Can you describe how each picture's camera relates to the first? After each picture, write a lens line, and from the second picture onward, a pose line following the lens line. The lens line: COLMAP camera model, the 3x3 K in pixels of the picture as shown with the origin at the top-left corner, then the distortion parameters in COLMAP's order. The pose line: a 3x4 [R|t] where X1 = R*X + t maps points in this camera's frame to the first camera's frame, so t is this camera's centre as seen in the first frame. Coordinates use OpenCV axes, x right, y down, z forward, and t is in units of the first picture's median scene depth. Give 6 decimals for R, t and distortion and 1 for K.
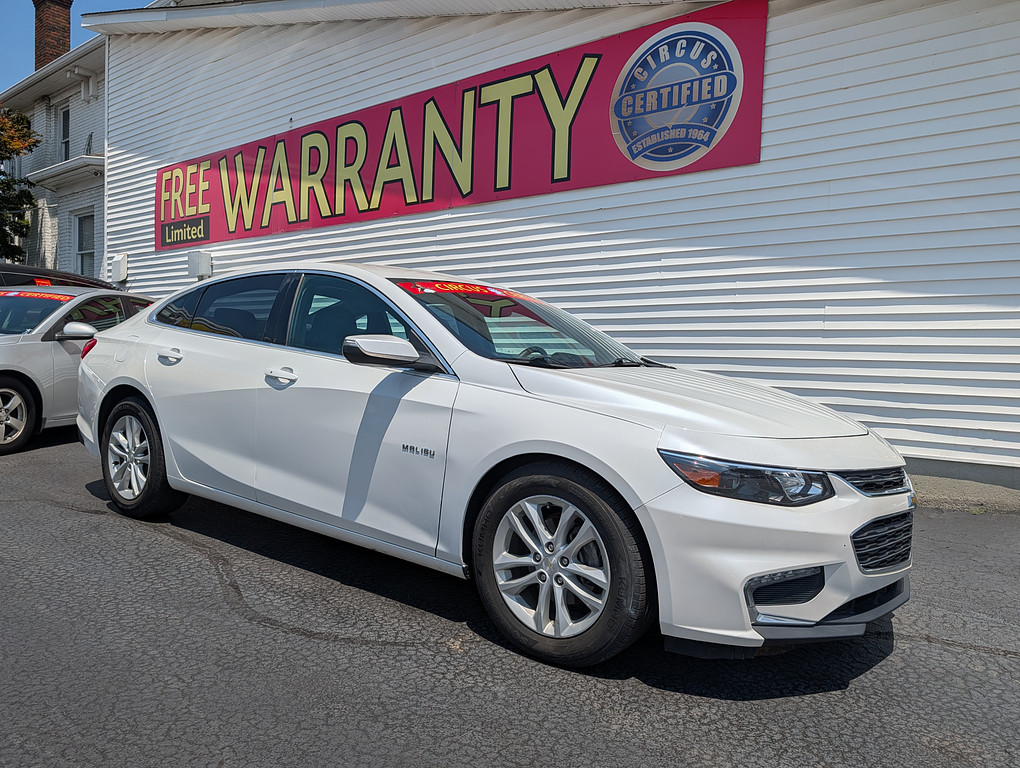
lens RADIAL K [[734.9, 0, 519.1], [0, 734.9, 385.9], [0, 0, 1]] dist [0.007382, -0.005564]
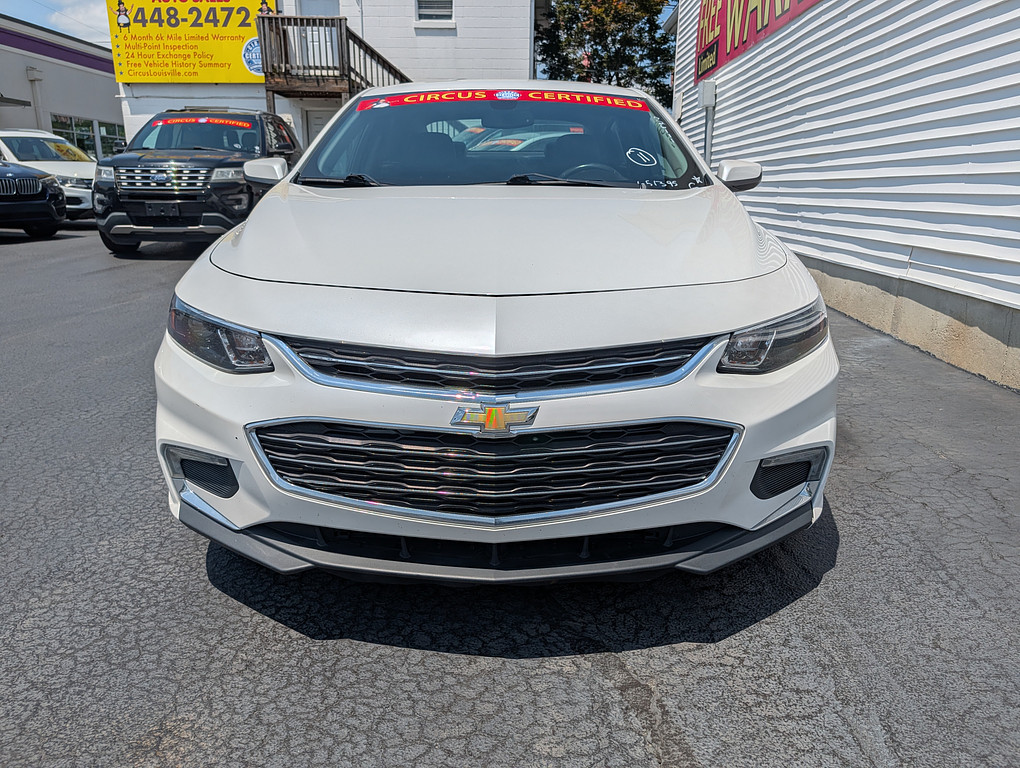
lens RADIAL K [[743.1, 0, 510.0], [0, 743.1, 384.0], [0, 0, 1]] dist [0.004410, -0.006009]
pose [[0.590498, 0.184007, -0.785782, 0.449136], [-0.018626, 0.976508, 0.214673, 0.003596], [0.806824, -0.112128, 0.580053, 0.316042]]
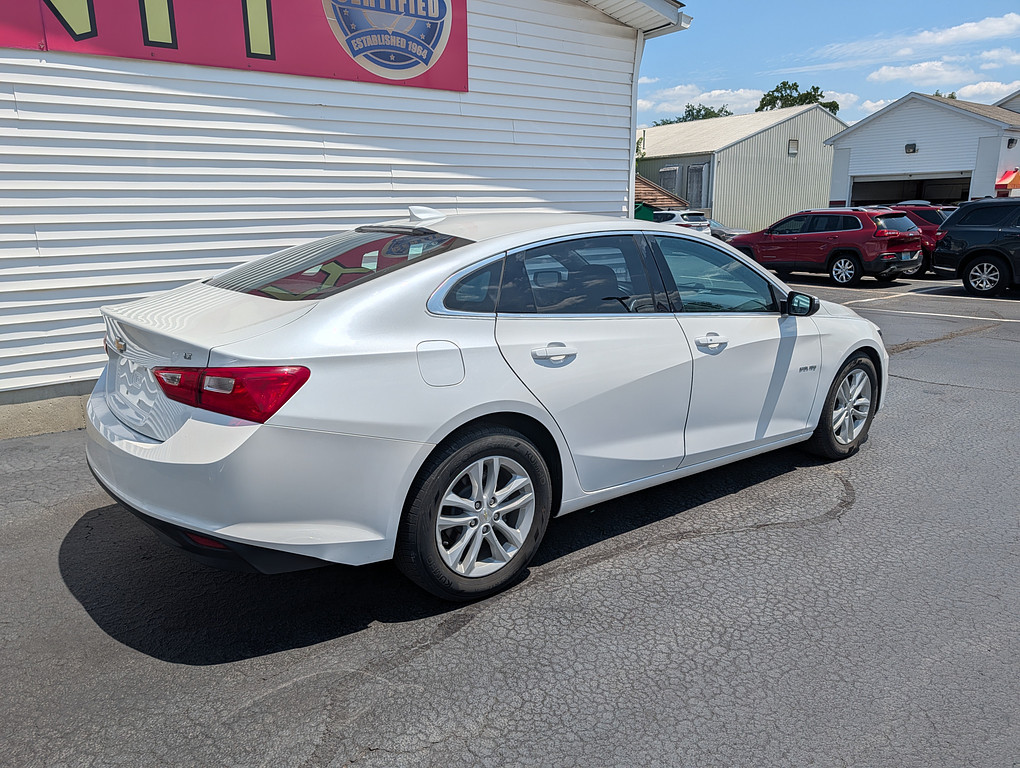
lens RADIAL K [[720.1, 0, 506.3], [0, 720.1, 395.4], [0, 0, 1]] dist [0.004649, -0.001146]
pose [[0.263665, -0.272440, 0.925342, -0.796307], [0.052347, 0.961914, 0.268292, -0.134289], [-0.963193, -0.022300, 0.267884, 0.582099]]
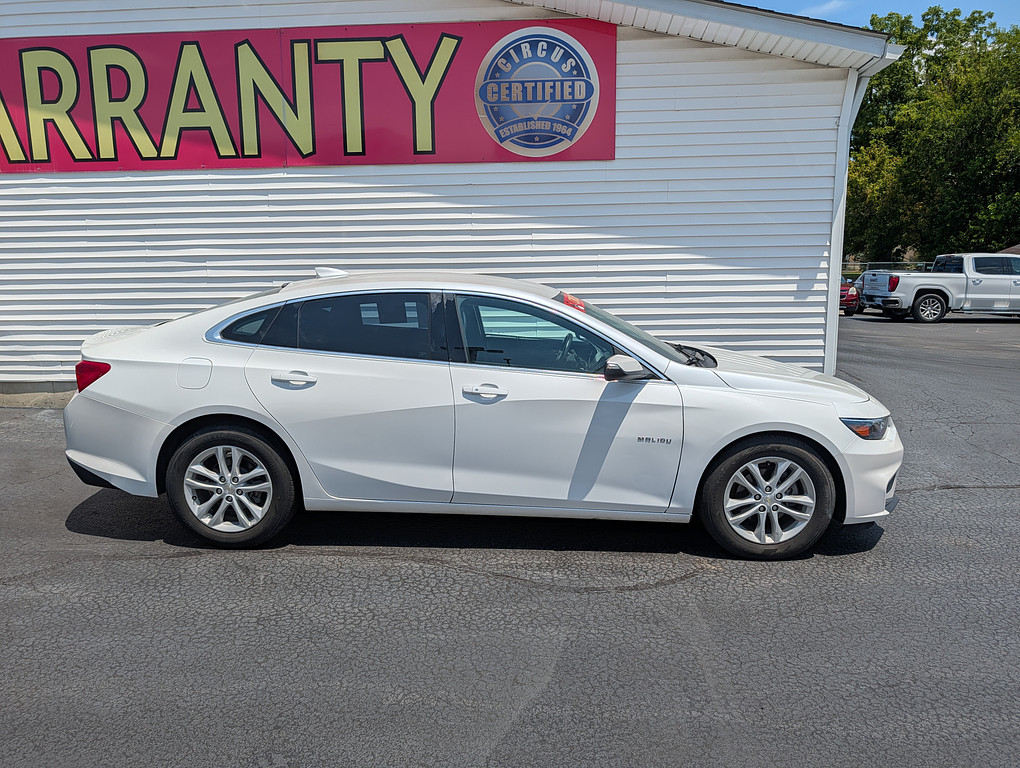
lens RADIAL K [[734.9, 0, 519.1], [0, 734.9, 385.9], [0, 0, 1]] dist [0.007382, -0.005564]
pose [[0.818923, -0.130346, 0.558906, -0.528220], [0.055552, 0.987297, 0.148858, -0.109343], [-0.571209, -0.090855, 0.815761, 0.025489]]
